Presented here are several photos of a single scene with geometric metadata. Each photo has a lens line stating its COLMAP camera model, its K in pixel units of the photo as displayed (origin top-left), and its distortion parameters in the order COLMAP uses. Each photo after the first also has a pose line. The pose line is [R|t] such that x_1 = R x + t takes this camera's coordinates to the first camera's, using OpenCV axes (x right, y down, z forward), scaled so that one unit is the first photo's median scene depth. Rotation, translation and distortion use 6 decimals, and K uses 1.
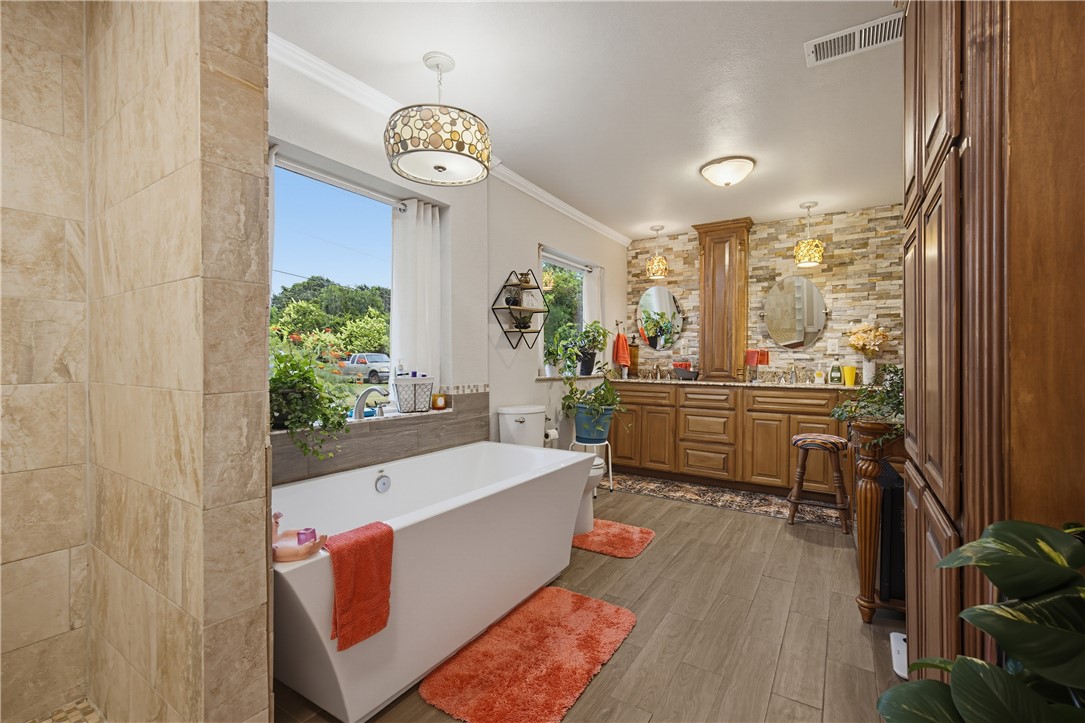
lens RADIAL K [[467.4, 0, 548.3], [0, 467.4, 362.7], [0, 0, 1]] dist [0.010484, 0.000133]
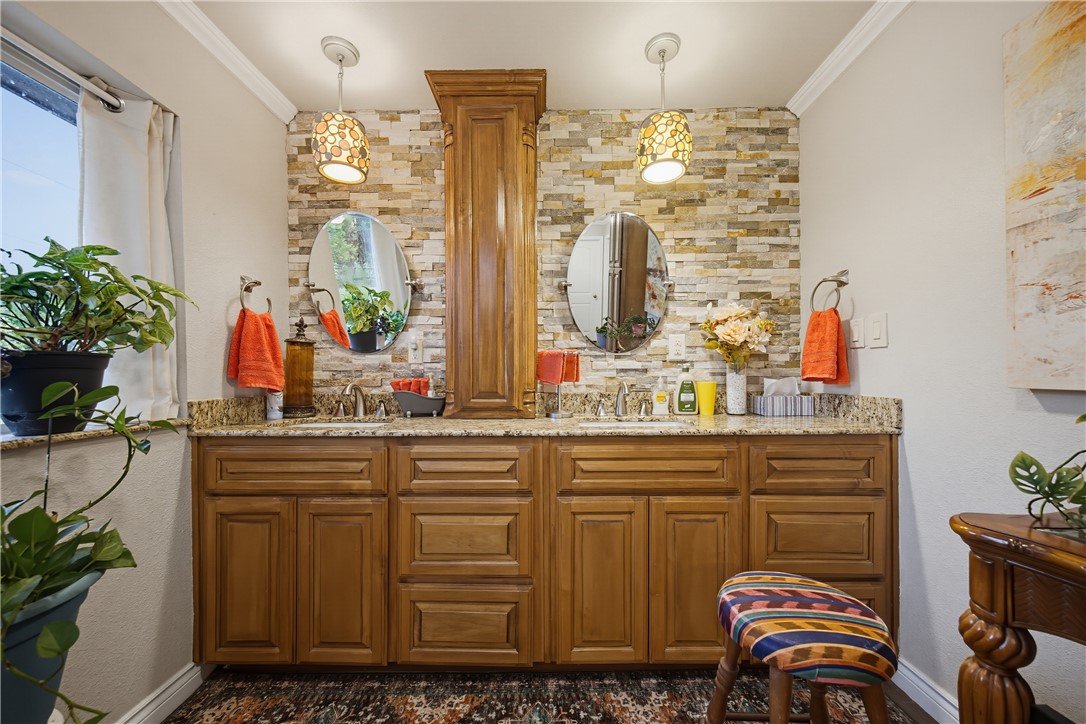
lens RADIAL K [[422.0, 0, 549.1], [0, 422.0, 372.0], [0, 0, 1]] dist [0.006834, -0.000029]
pose [[0.854266, -0.011261, 0.519714, 0.201884], [0.014328, 0.999896, -0.001886, -0.005229], [-0.519638, 0.009058, 0.854338, 0.619368]]
